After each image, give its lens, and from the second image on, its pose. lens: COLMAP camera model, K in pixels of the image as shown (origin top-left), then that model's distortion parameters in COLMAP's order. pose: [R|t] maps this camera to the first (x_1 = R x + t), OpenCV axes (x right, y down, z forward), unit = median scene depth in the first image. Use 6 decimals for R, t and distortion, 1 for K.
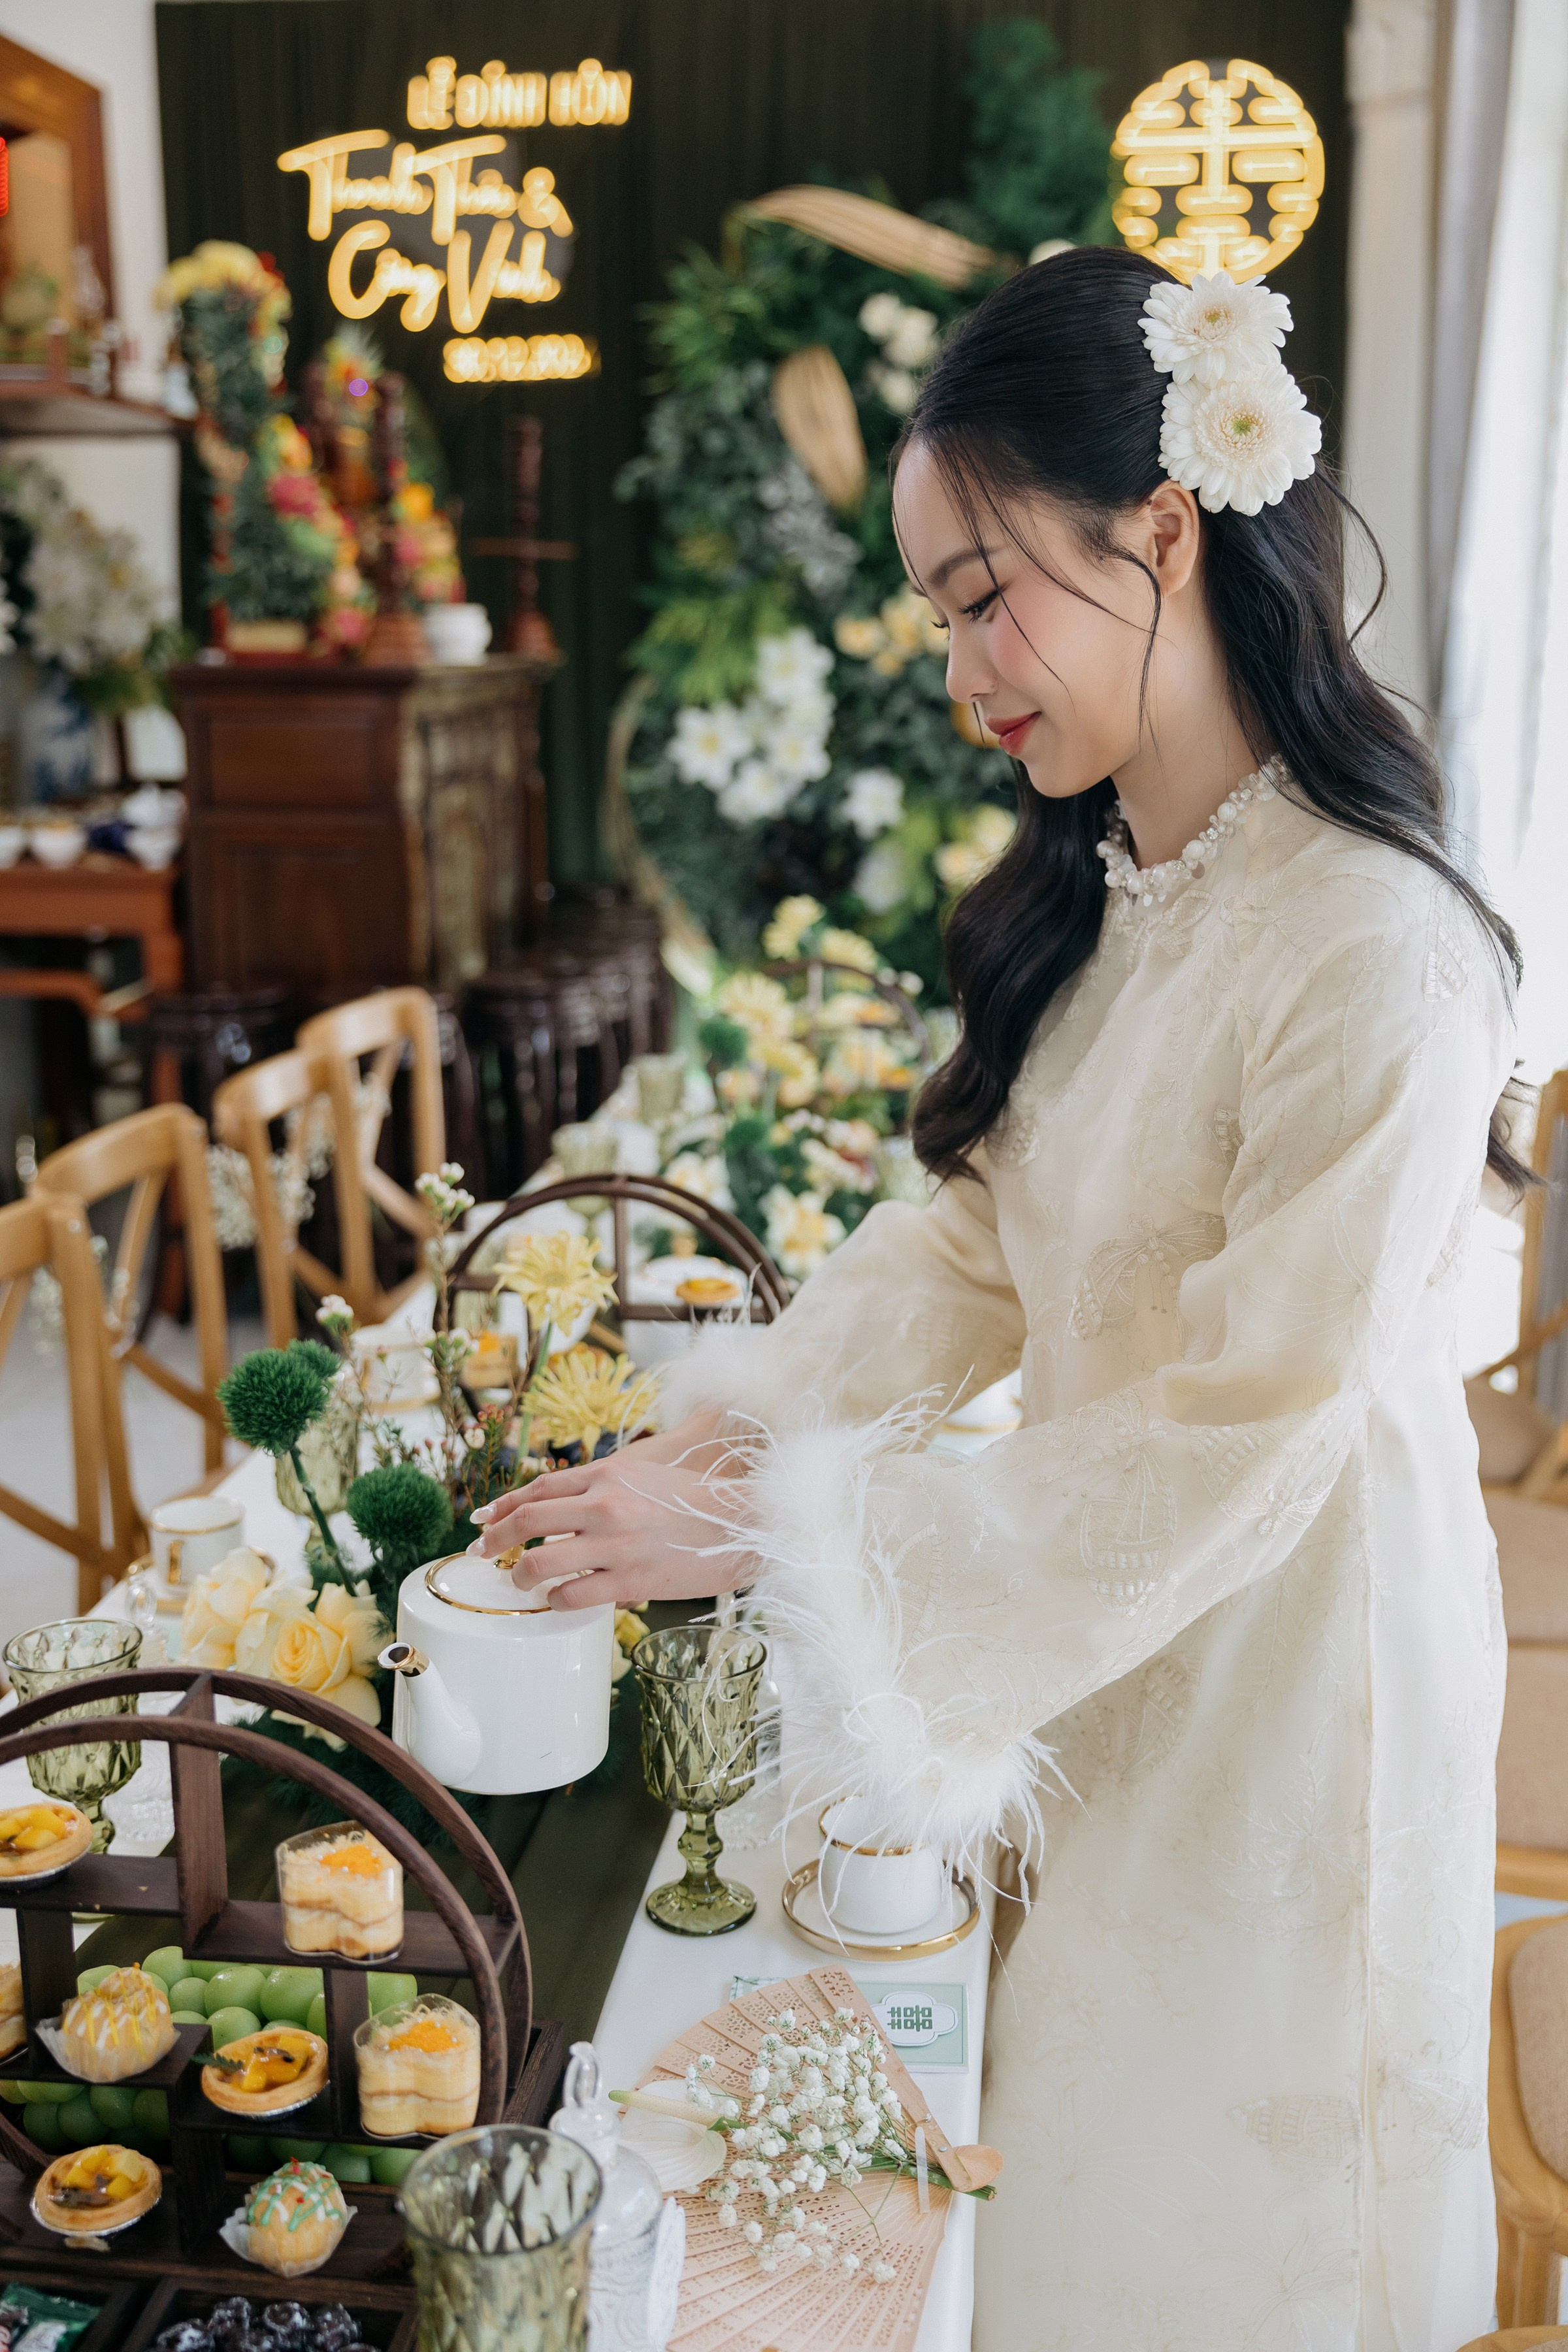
lens RADIAL K [[2547.7, 0, 789.6], [0, 2547.7, 1184.3], [0, 0, 1]] dist [0.014645, 0.000000]
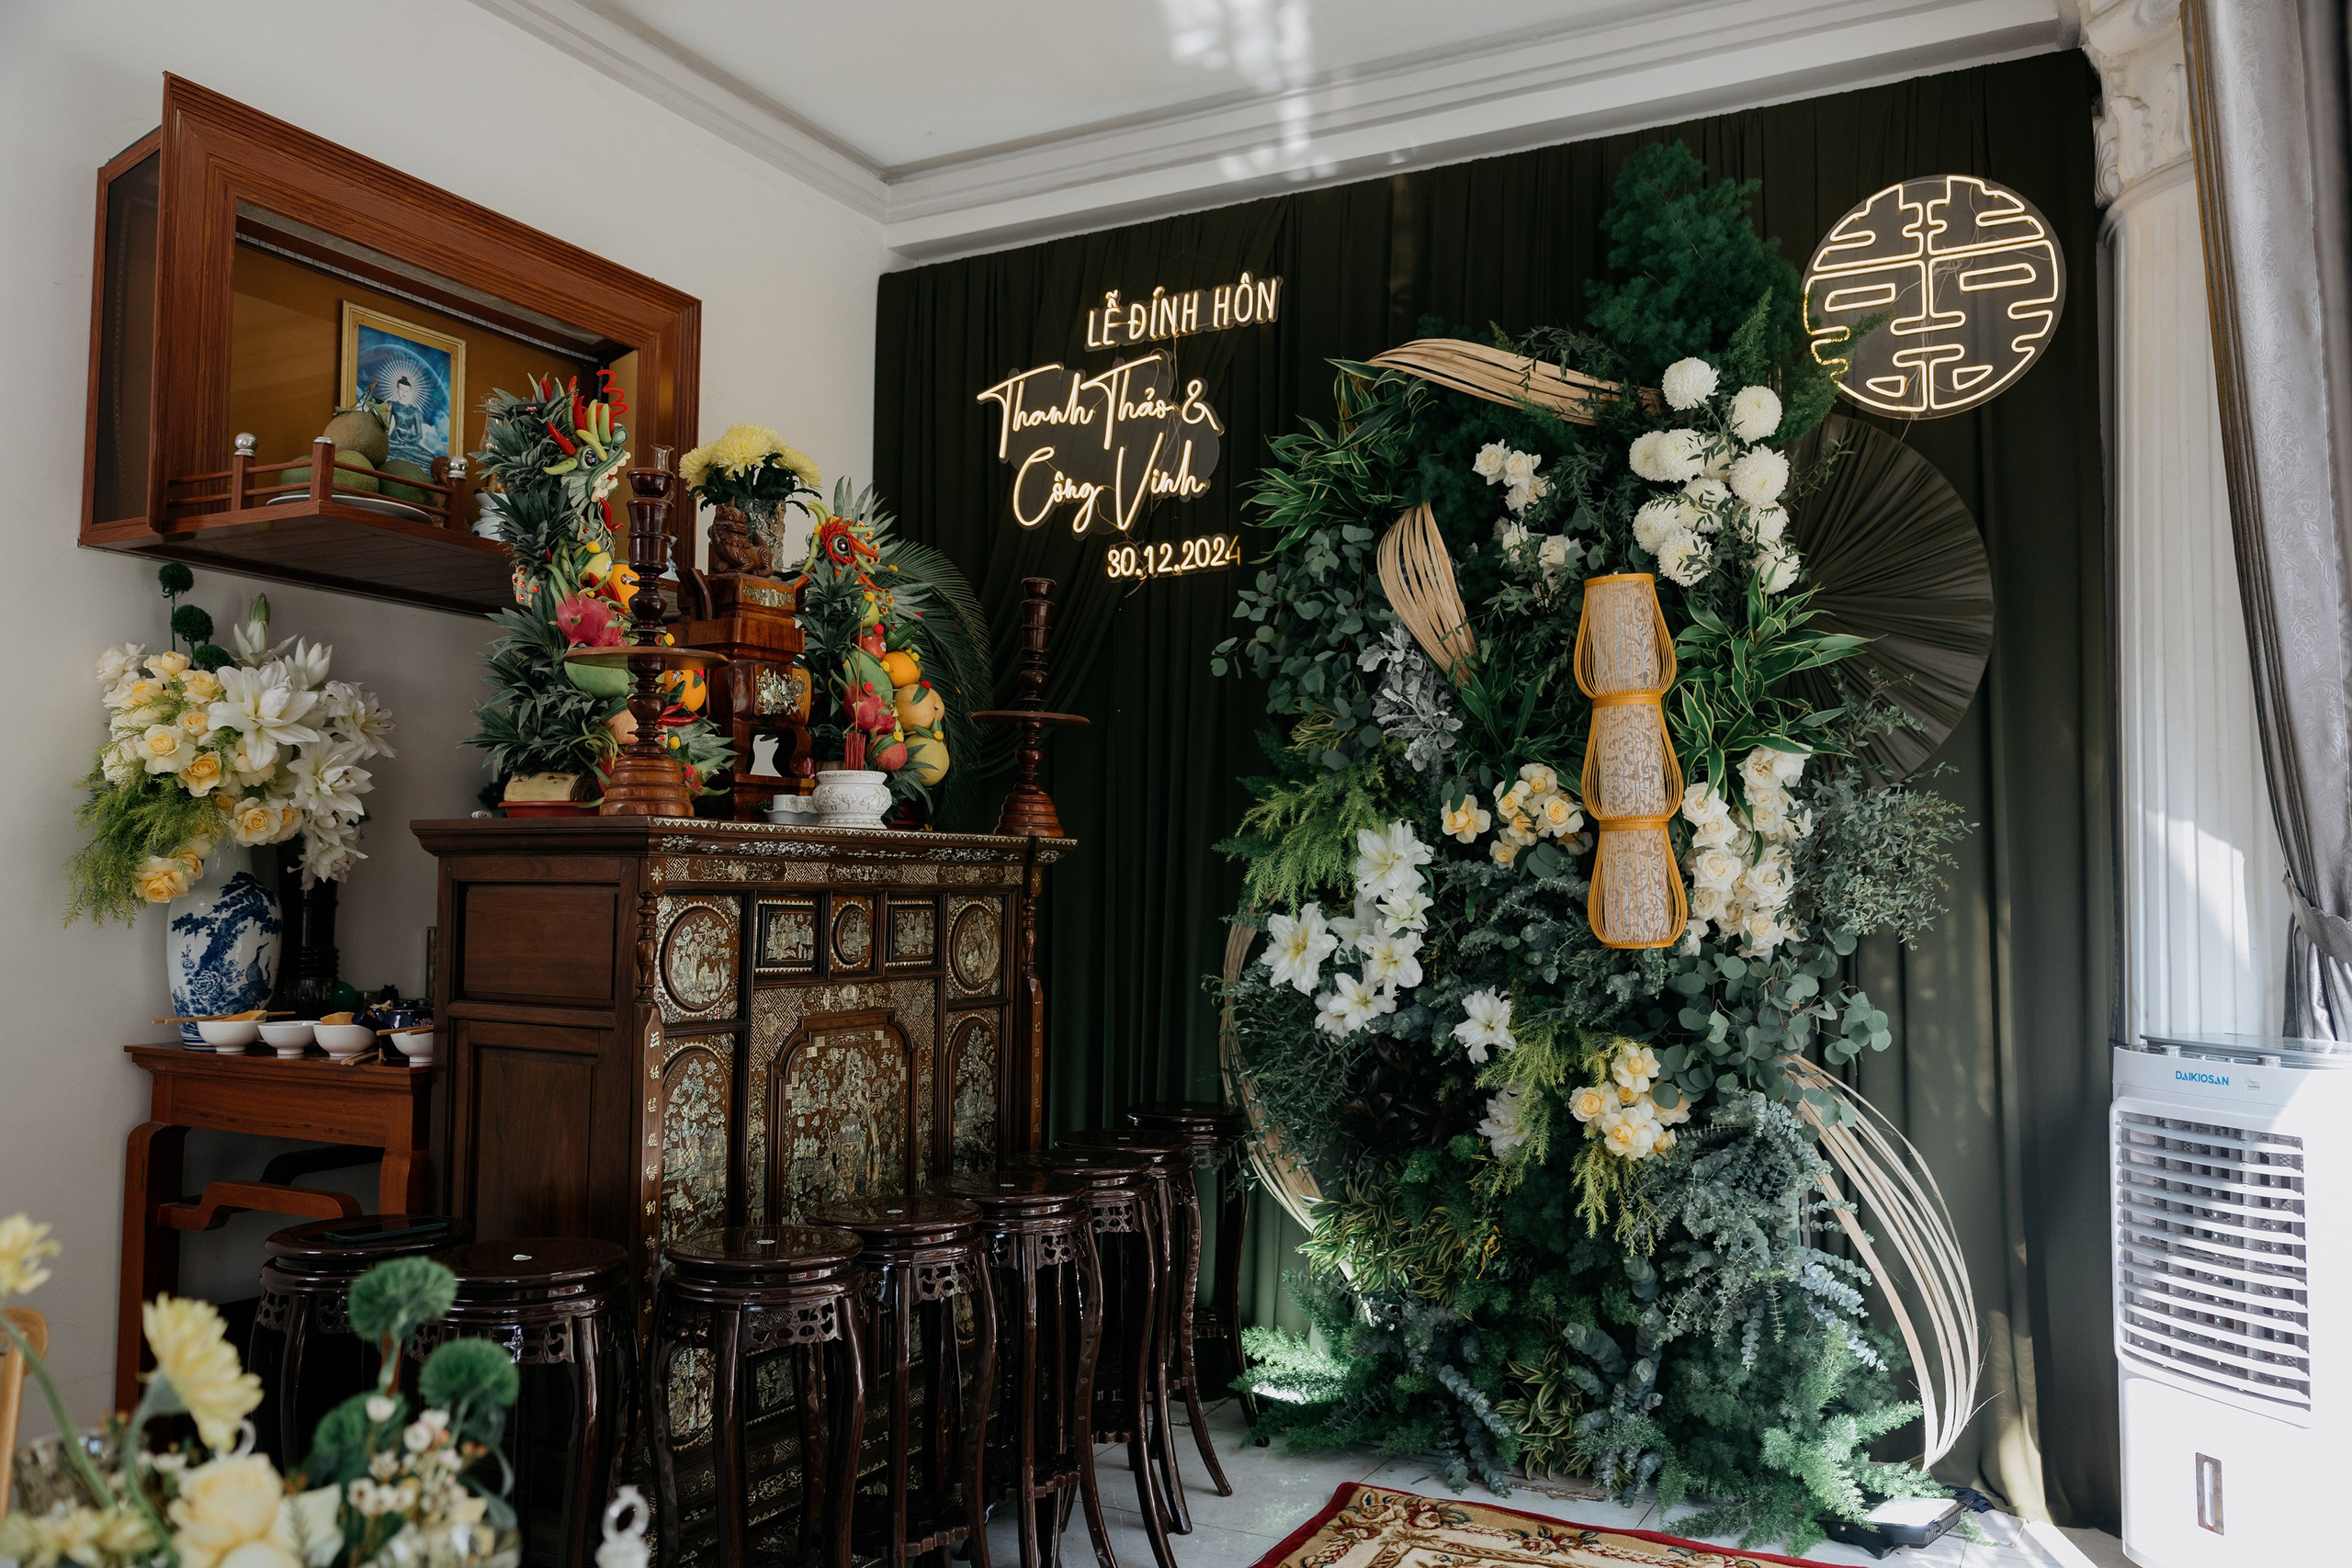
lens RADIAL K [[1798.5, 0, 1171.7], [0, 1798.5, 791.9], [0, 0, 1]] dist [-0.015551, 0.019342]
pose [[0.935945, -0.011226, -0.351968, 0.144872], [-0.086494, 0.961545, -0.260672, -0.064702], [0.341359, 0.274417, 0.898982, 0.442572]]
